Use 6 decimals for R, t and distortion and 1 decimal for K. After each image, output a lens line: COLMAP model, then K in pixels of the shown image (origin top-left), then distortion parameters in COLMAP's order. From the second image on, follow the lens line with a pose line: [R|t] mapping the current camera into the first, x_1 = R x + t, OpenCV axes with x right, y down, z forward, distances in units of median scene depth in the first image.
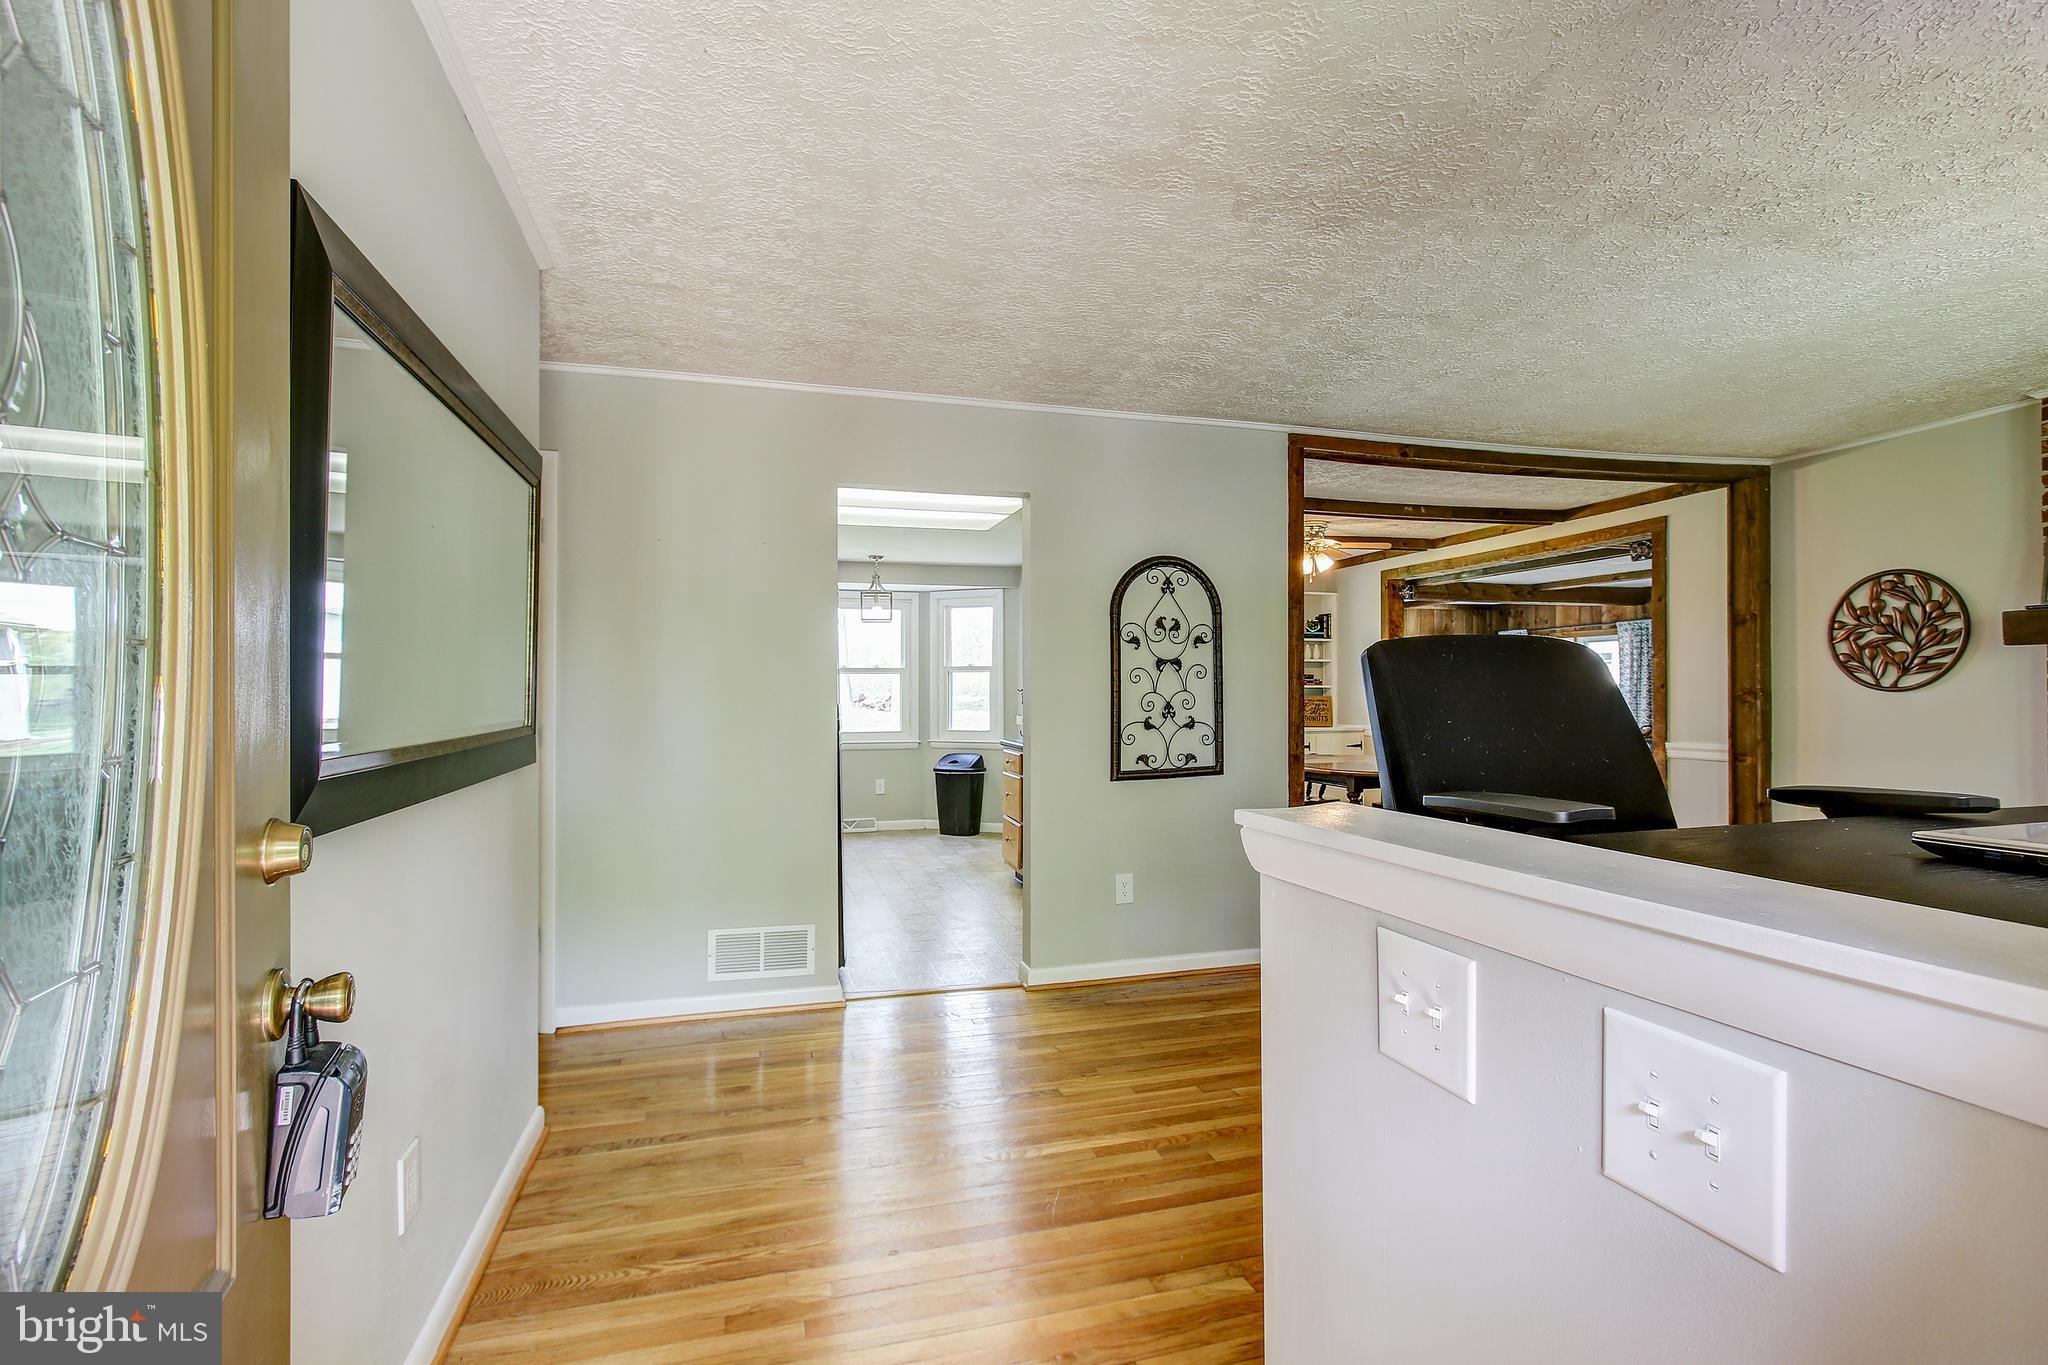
lens RADIAL K [[933.4, 0, 1024.0], [0, 933.4, 682.5], [0, 0, 1]] dist [-0.000681, -0.000012]
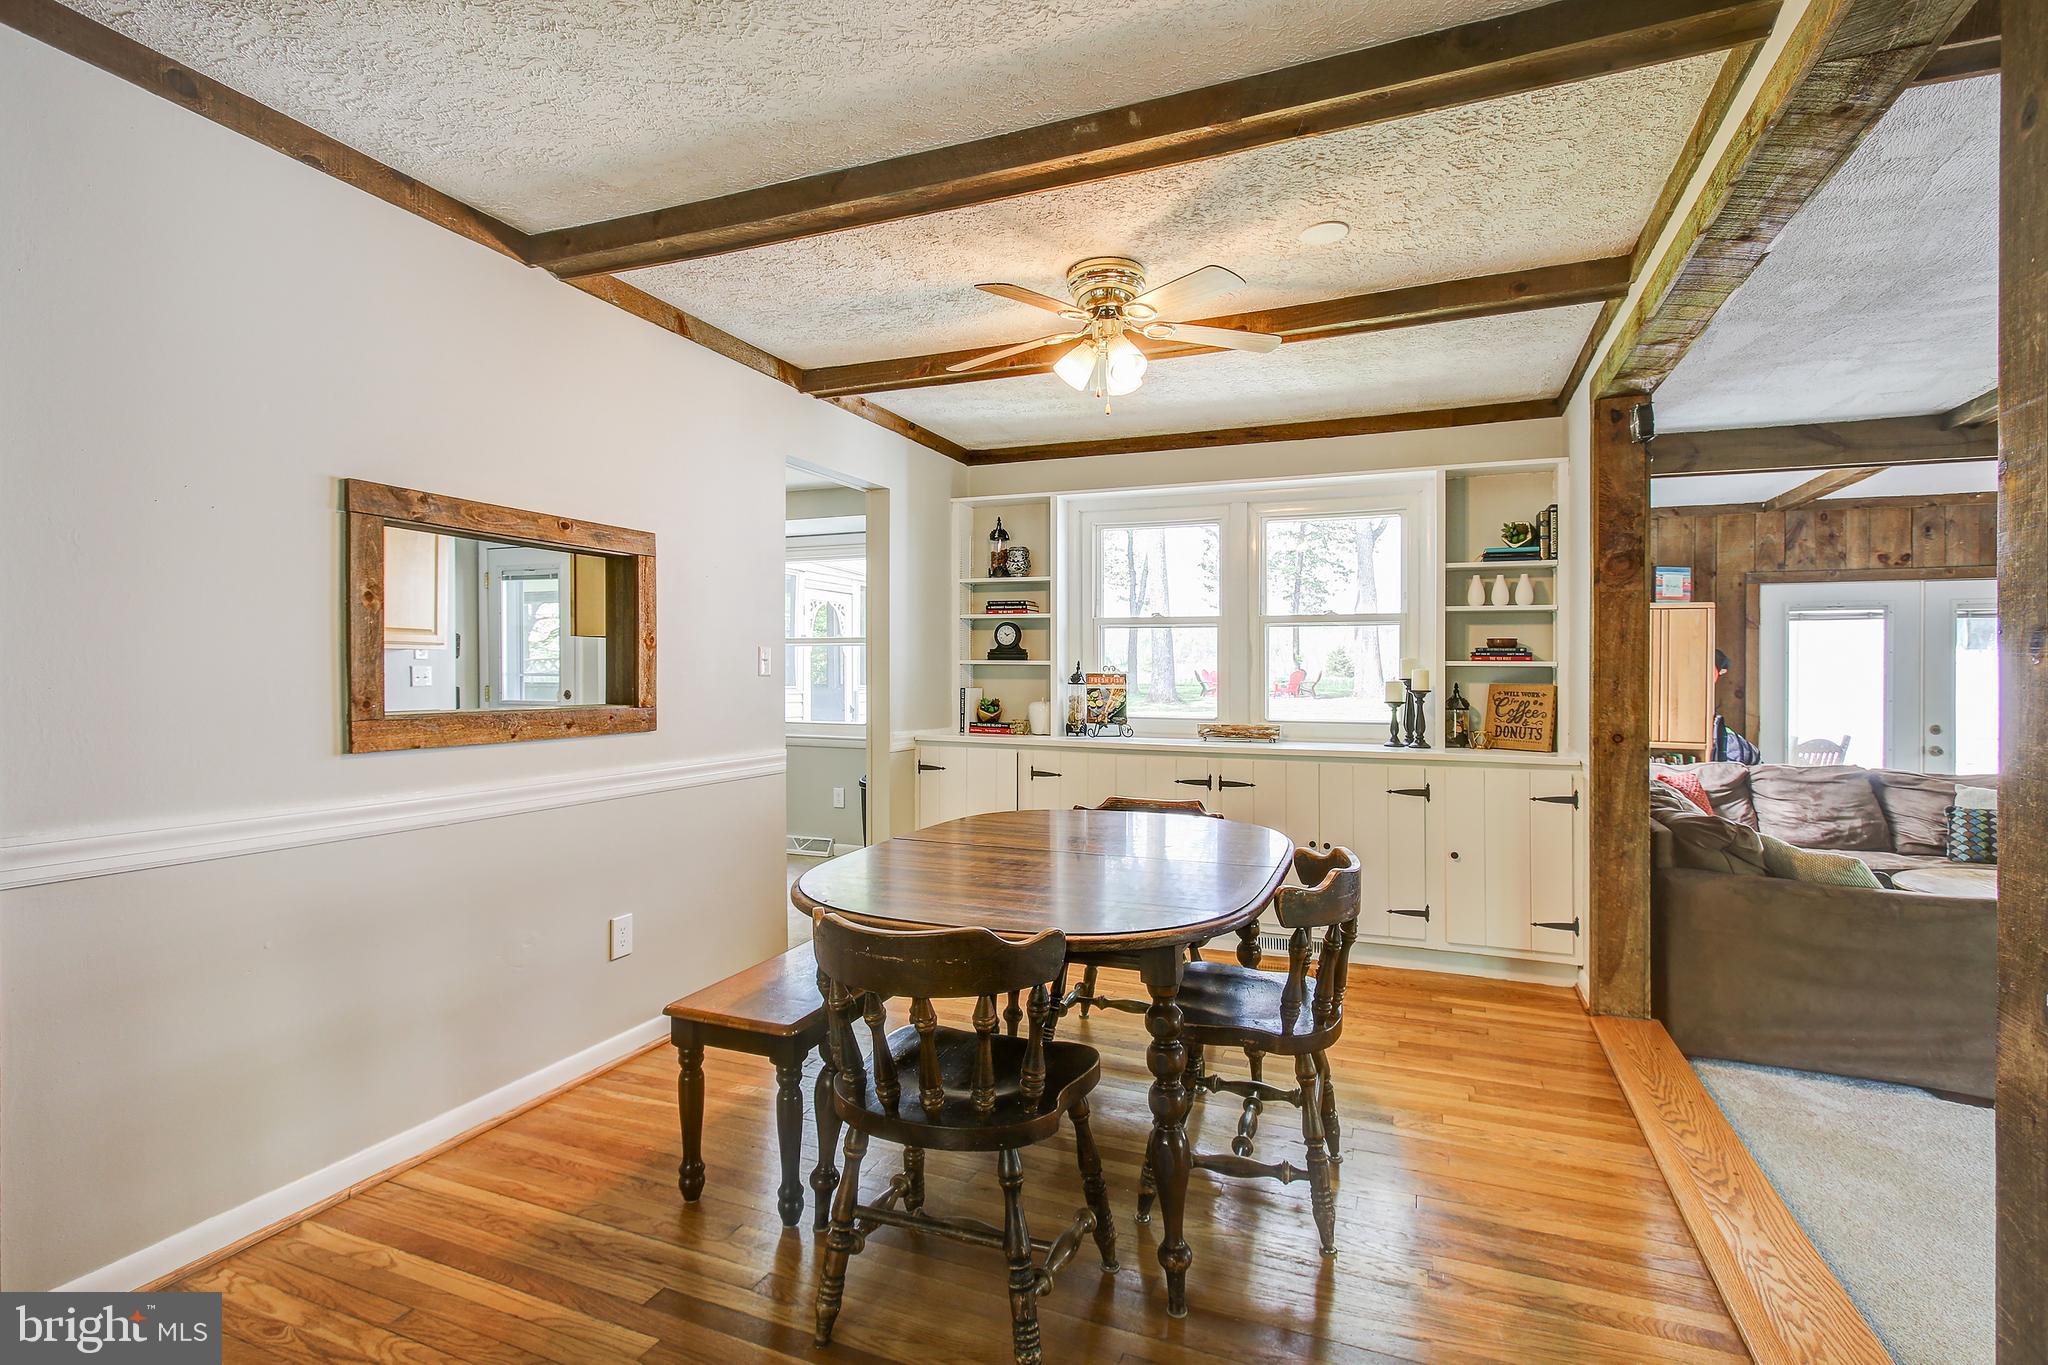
lens RADIAL K [[933.4, 0, 1024.0], [0, 933.4, 682.5], [0, 0, 1]] dist [-0.000681, -0.000012]
pose [[0.779314, 0.009293, -0.626564, 0.238089], [-0.000567, 0.999900, 0.014125, 0.004051], [0.626633, -0.010653, 0.779242, 0.277003]]
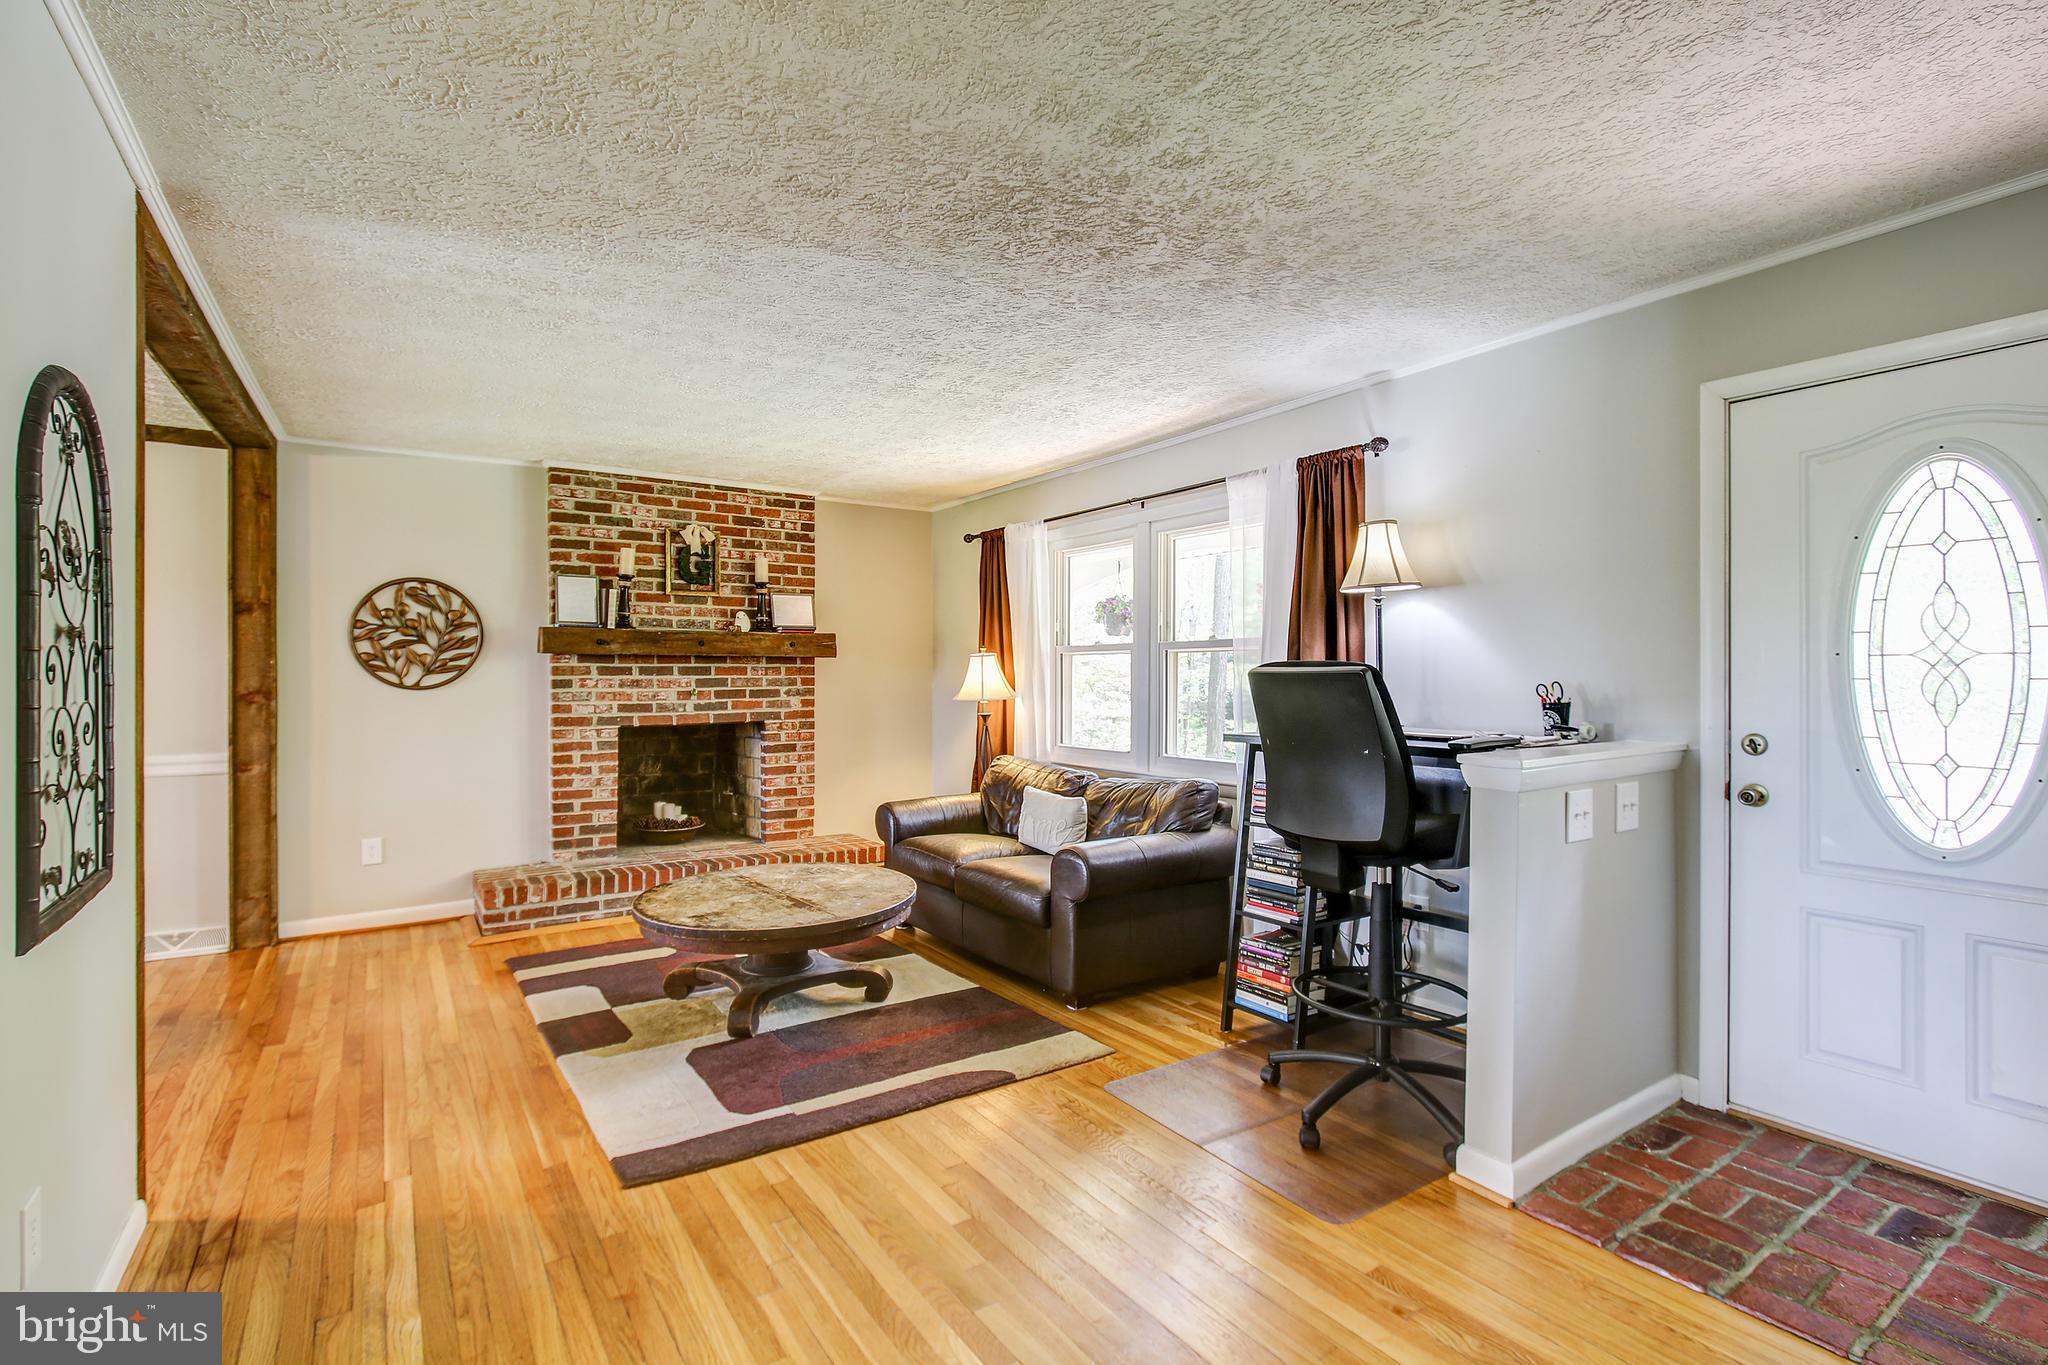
lens RADIAL K [[933.4, 0, 1024.0], [0, 933.4, 682.5], [0, 0, 1]] dist [-0.000681, -0.000012]
pose [[-0.318398, 0.004264, 0.947948, -0.331731], [-0.001253, 0.999987, -0.004920, 0.006054], [-0.947956, -0.002754, -0.318389, 0.692008]]
